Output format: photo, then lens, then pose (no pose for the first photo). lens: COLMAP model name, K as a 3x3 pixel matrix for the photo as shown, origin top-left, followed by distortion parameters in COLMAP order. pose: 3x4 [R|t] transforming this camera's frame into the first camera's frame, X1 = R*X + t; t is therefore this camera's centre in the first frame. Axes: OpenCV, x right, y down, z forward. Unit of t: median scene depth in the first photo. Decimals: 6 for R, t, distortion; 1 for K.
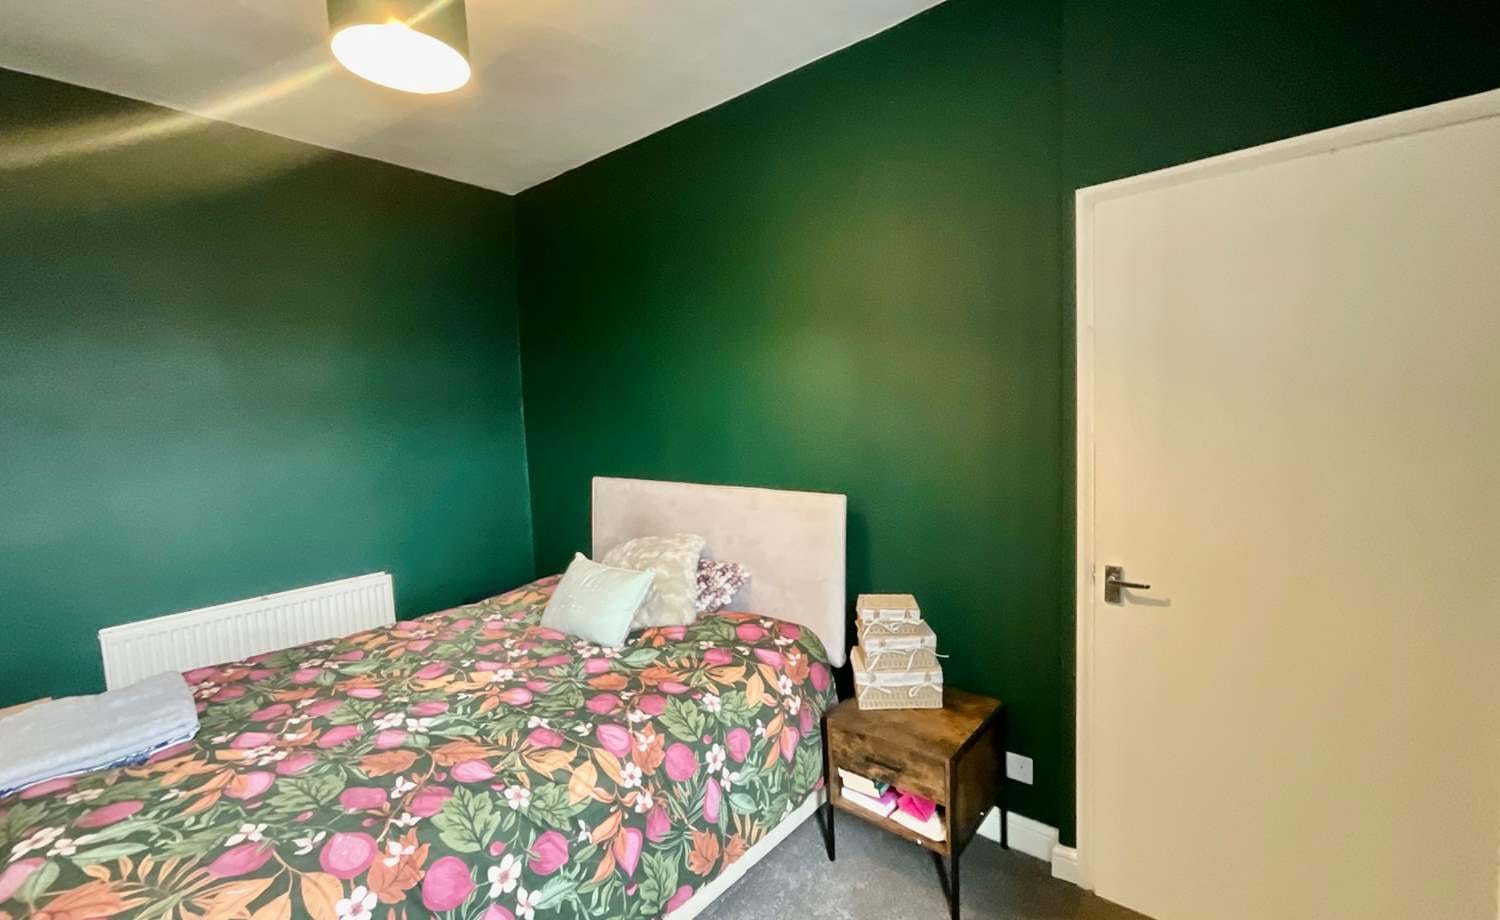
lens RADIAL K [[611.6, 0, 751.5], [0, 611.6, 463.9], [0, 0, 1]] dist [-0.002899, 0.007850]
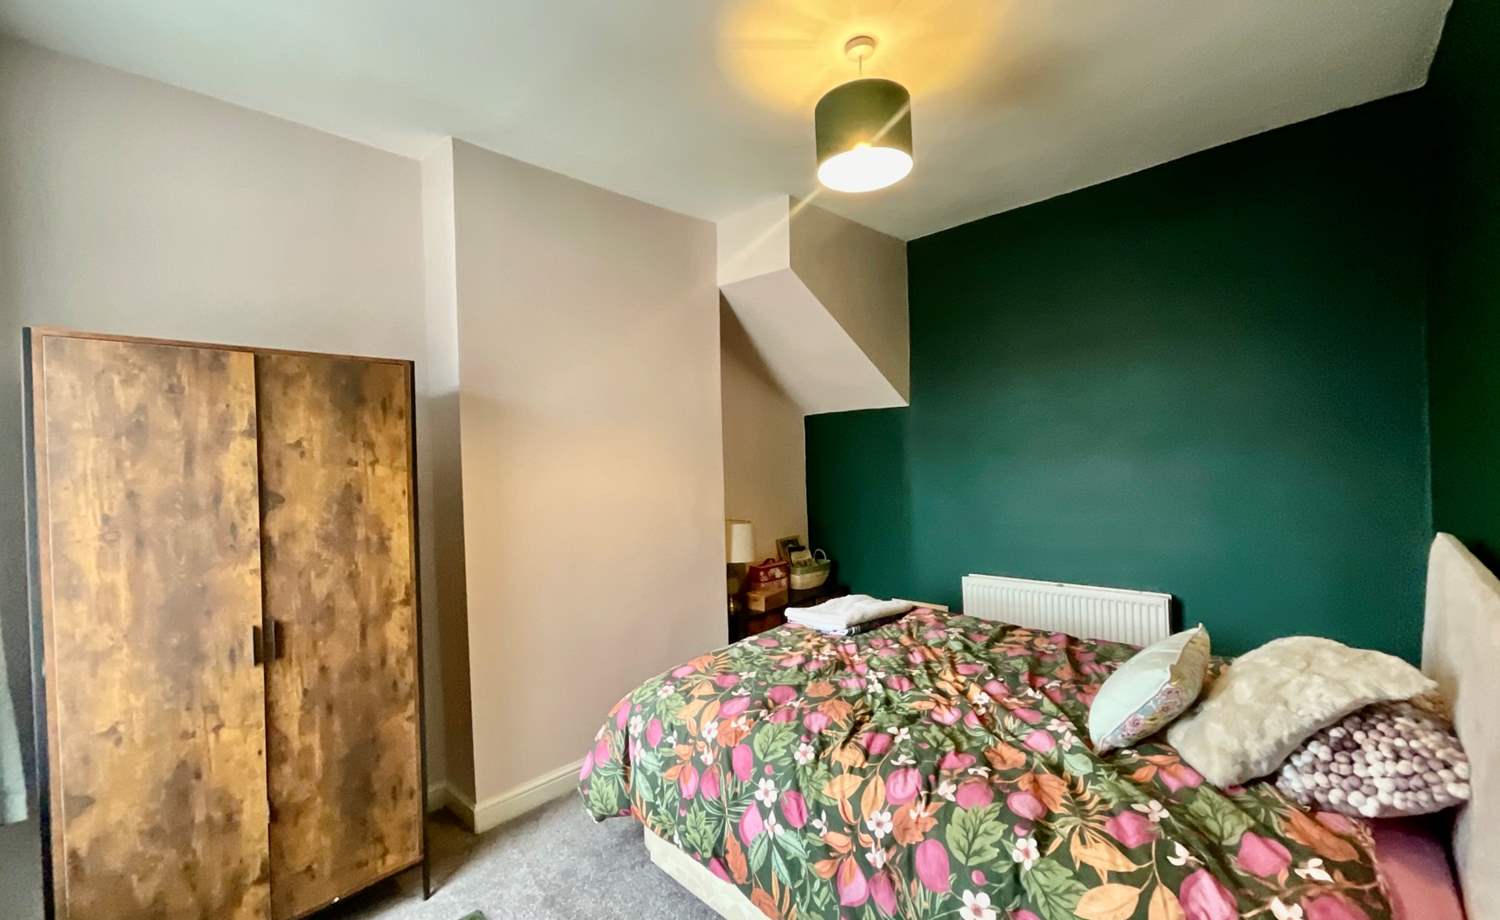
lens RADIAL K [[611.6, 0, 751.5], [0, 611.6, 463.9], [0, 0, 1]] dist [-0.002899, 0.007850]
pose [[-0.033019, 0.053400, -0.998027, 0.714200], [-0.049673, 0.997250, 0.055002, -0.090371], [0.998220, 0.051391, -0.030275, 0.778326]]
